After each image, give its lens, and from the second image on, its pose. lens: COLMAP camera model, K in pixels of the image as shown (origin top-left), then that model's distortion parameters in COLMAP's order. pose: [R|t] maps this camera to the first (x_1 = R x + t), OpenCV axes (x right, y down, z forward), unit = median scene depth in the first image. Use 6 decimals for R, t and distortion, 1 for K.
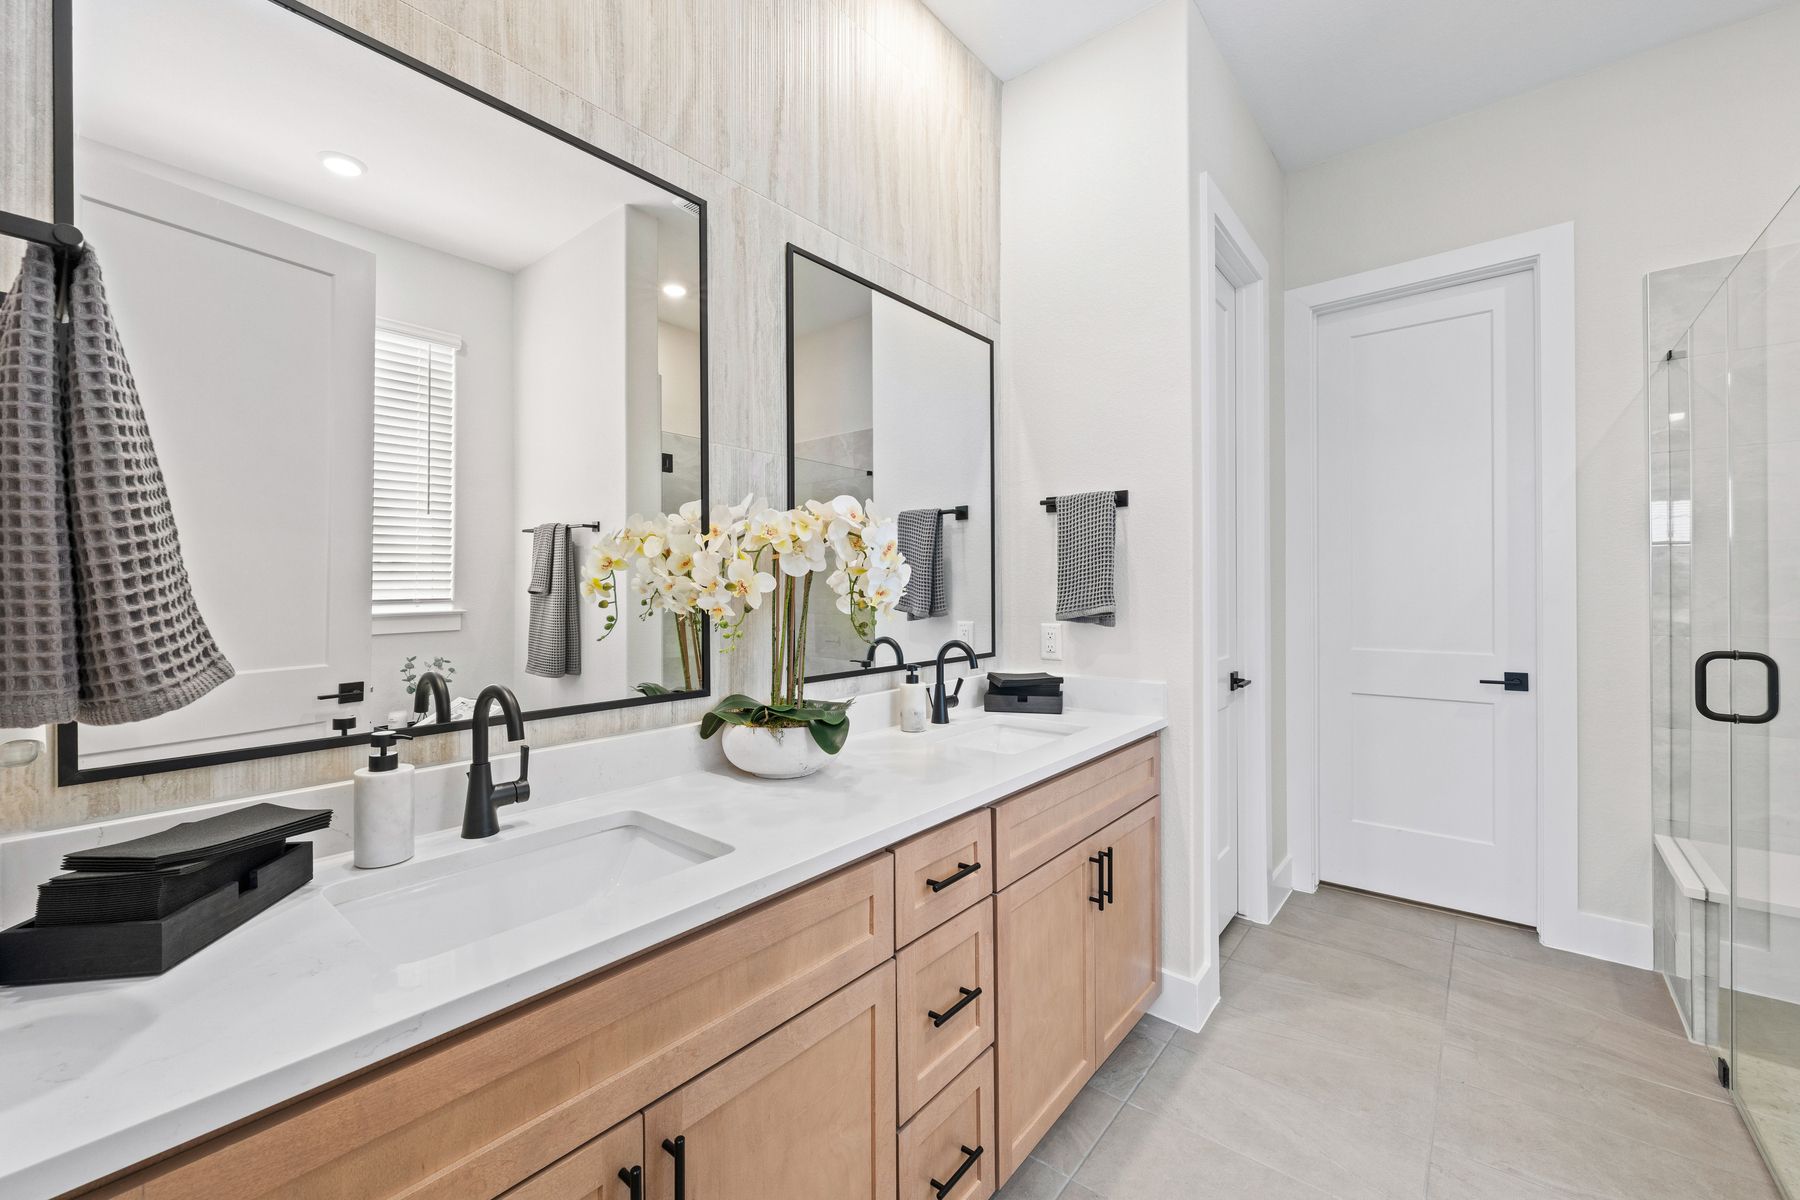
lens RADIAL K [[716.2, 0, 895.9], [0, 716.2, 571.9], [0, 0, 1]] dist [0.000515, -0.000559]
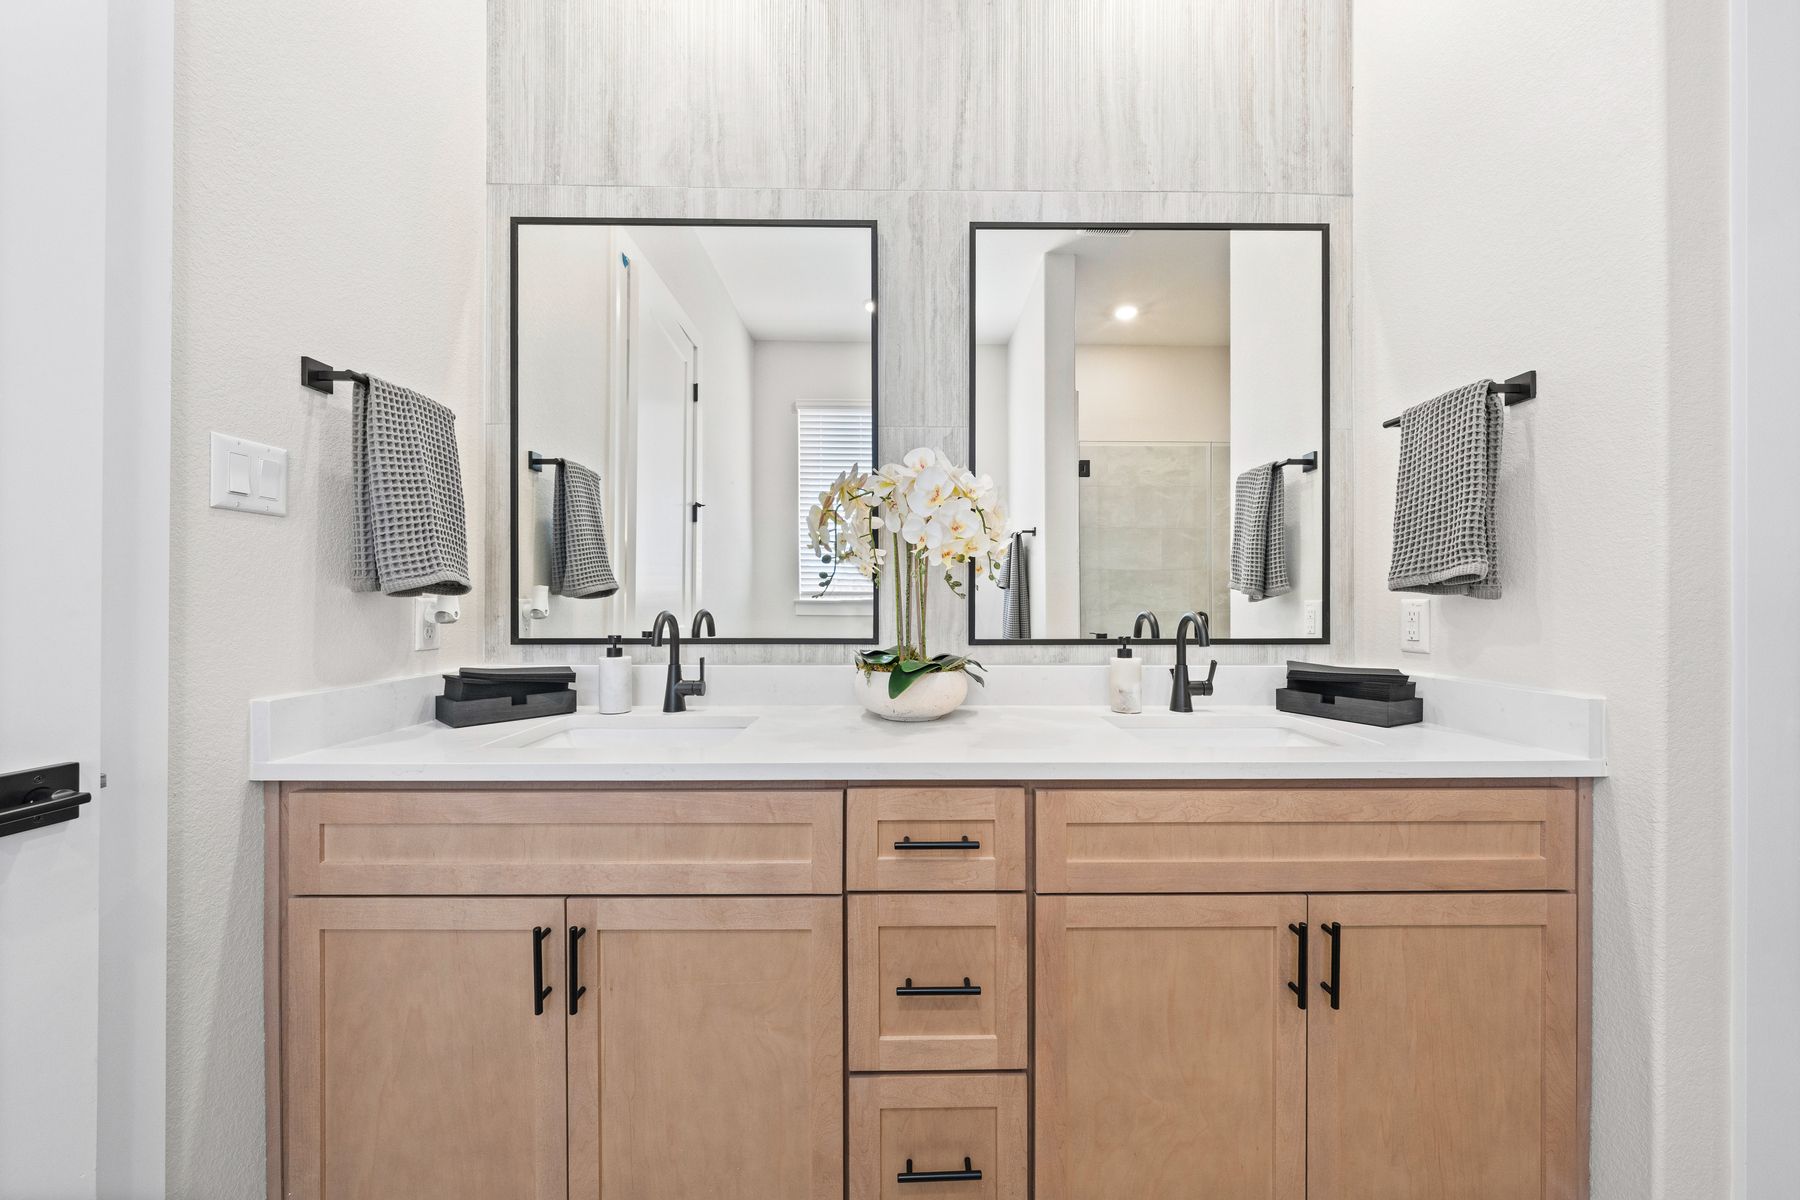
lens RADIAL K [[617.1, 0, 941.2], [0, 617.1, 598.0], [0, 0, 1]] dist [-0.004711, 0.000229]
pose [[0.651347, -0.008679, -0.758731, 0.499459], [0.014733, 0.999891, 0.001211, 0.086803], [0.758637, -0.011967, 0.651403, 0.376025]]
